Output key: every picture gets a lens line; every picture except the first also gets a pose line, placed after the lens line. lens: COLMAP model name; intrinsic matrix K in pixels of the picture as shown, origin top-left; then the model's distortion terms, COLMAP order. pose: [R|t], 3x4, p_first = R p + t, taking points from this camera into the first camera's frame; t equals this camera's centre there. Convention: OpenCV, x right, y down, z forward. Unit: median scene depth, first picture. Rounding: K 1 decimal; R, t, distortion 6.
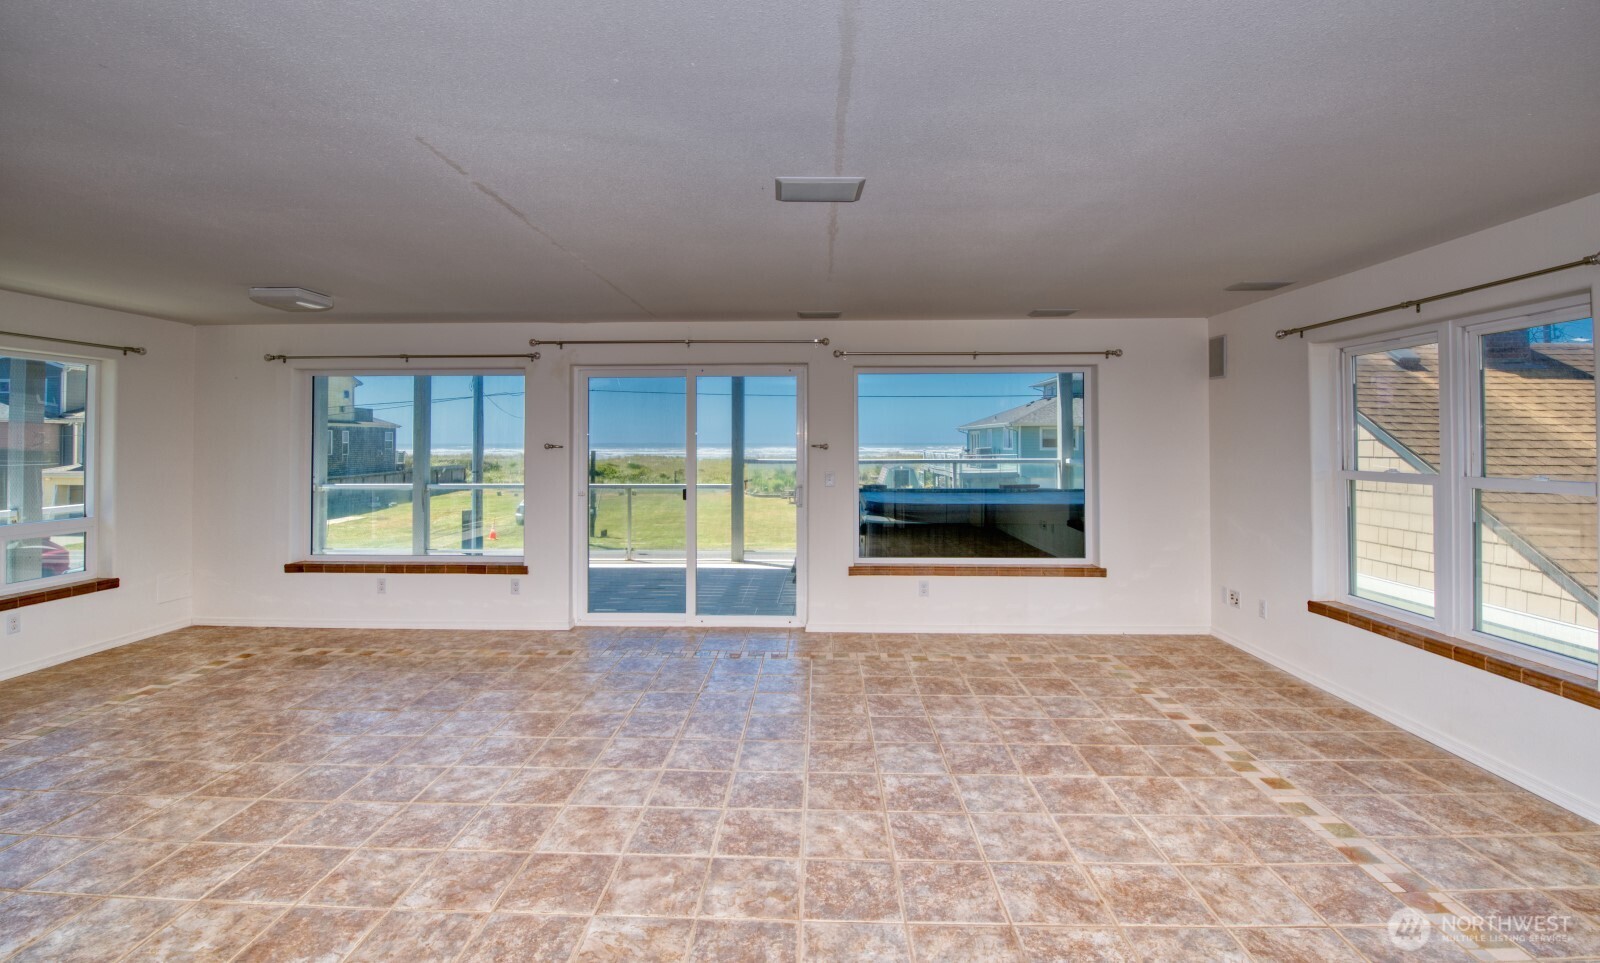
lens RADIAL K [[697.0, 0, 816.9], [0, 697.0, 430.1], [0, 0, 1]] dist [-0.010292, -0.001991]
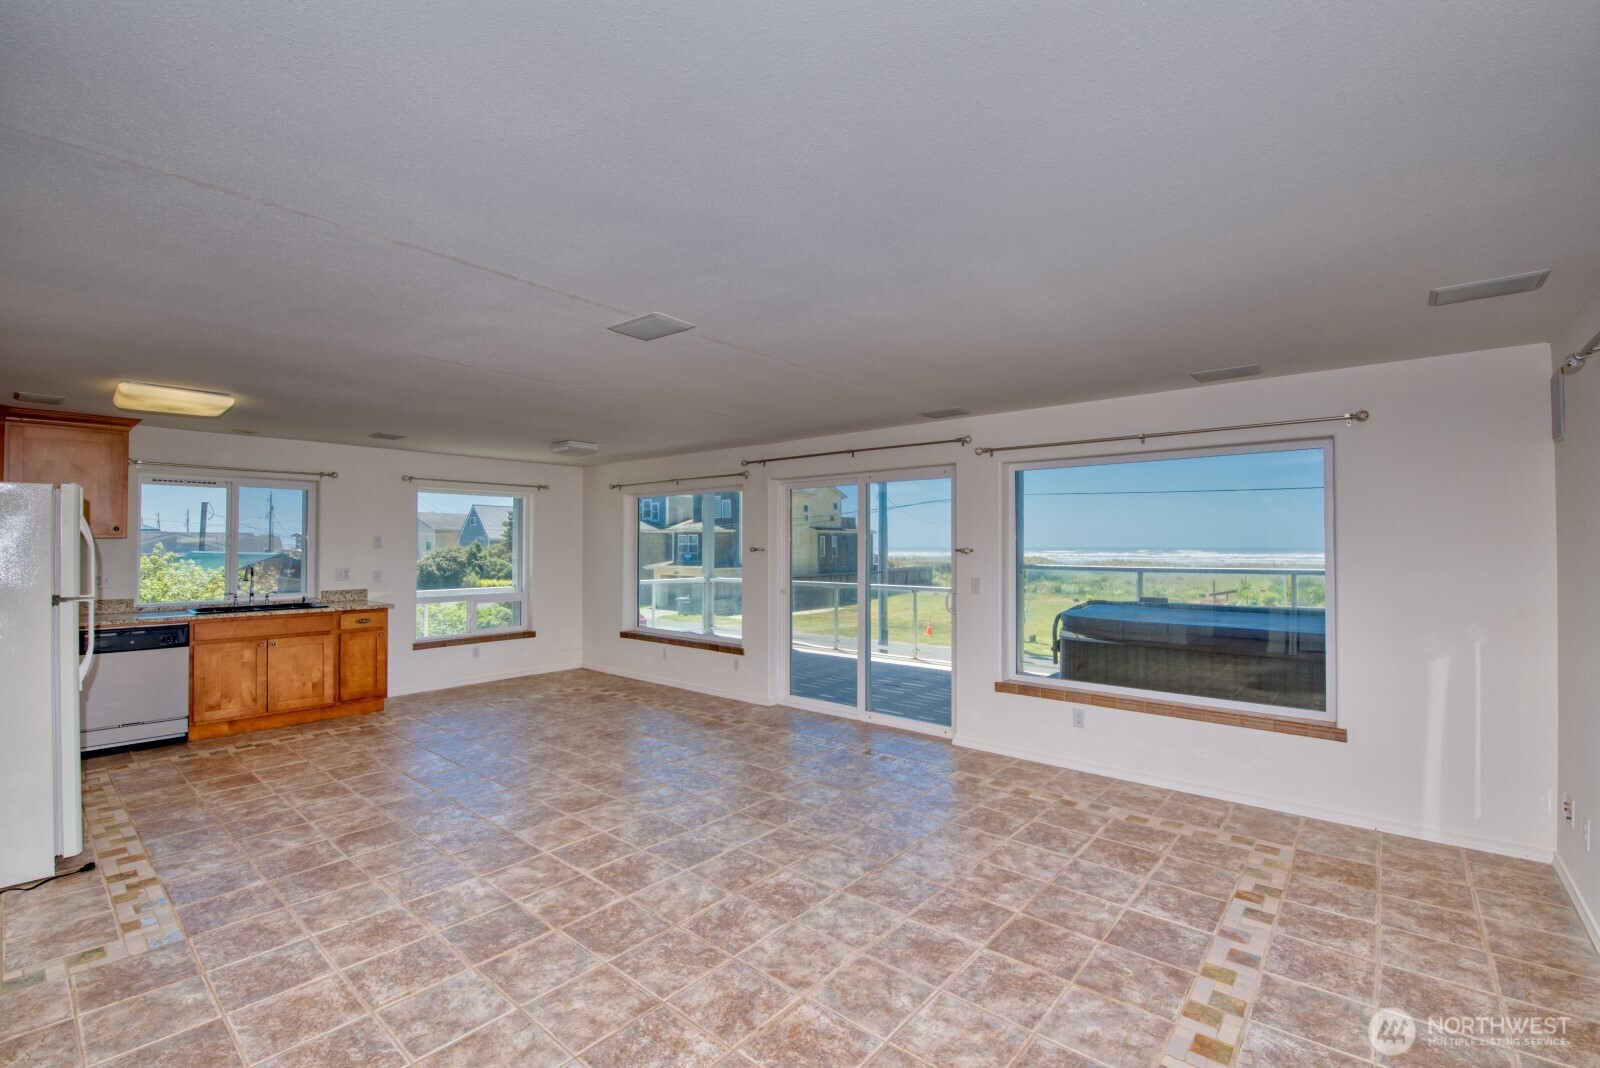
lens RADIAL K [[703.9, 0, 798.2], [0, 703.9, 538.7], [0, 0, 1]] dist [-0.011912, -0.002229]
pose [[0.773185, -0.004842, -0.634162, 0.656596], [0.009105, 0.999953, 0.003466, 0.002388], [0.634115, -0.008454, 0.773192, 0.180850]]
